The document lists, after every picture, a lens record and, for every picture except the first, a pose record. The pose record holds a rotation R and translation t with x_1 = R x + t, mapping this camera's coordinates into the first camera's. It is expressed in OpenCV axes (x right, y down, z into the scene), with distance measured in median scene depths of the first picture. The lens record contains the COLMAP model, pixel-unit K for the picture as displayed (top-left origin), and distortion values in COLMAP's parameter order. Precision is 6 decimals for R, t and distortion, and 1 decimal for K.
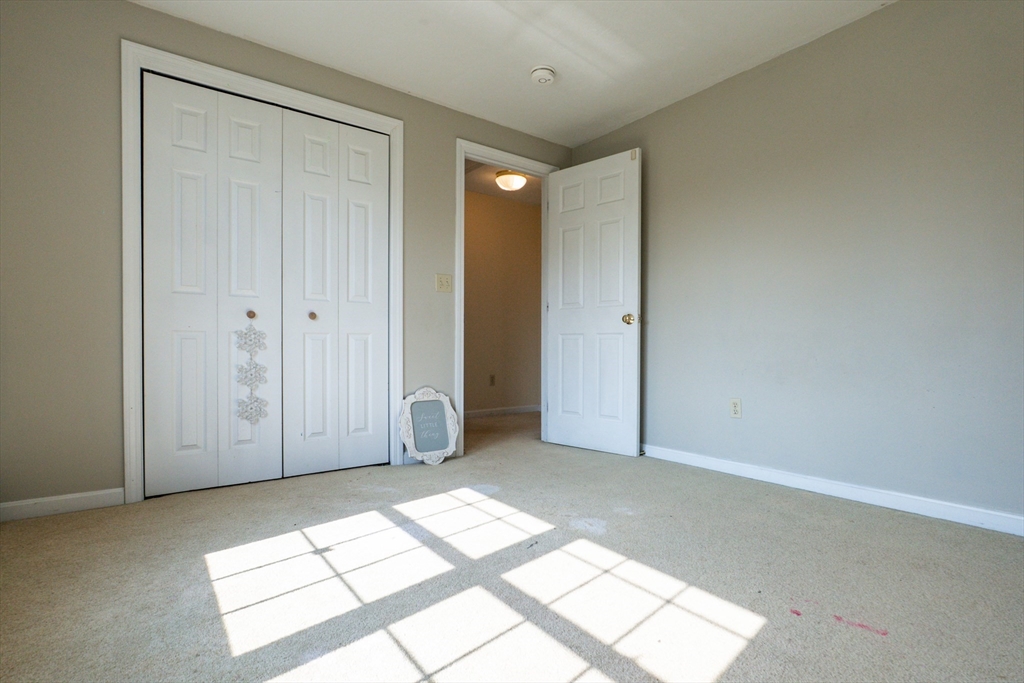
lens RADIAL K [[505.0, 0, 524.3], [0, 505.0, 347.1], [0, 0, 1]] dist [-0.026838, 0.002050]
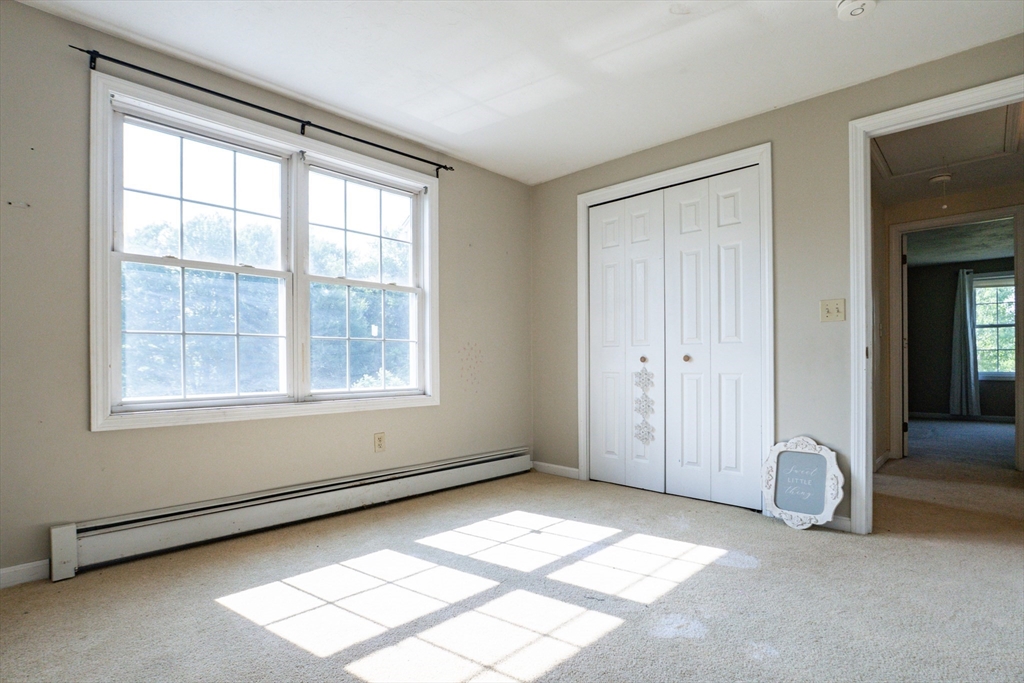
lens RADIAL K [[494.9, 0, 511.4], [0, 494.9, 352.6], [0, 0, 1]] dist [-0.024494, 0.000357]
pose [[0.147836, -0.025858, -0.988674, 0.676982], [0.004544, 0.999665, -0.025466, -0.052087], [0.989001, -0.000728, 0.147904, 0.476364]]
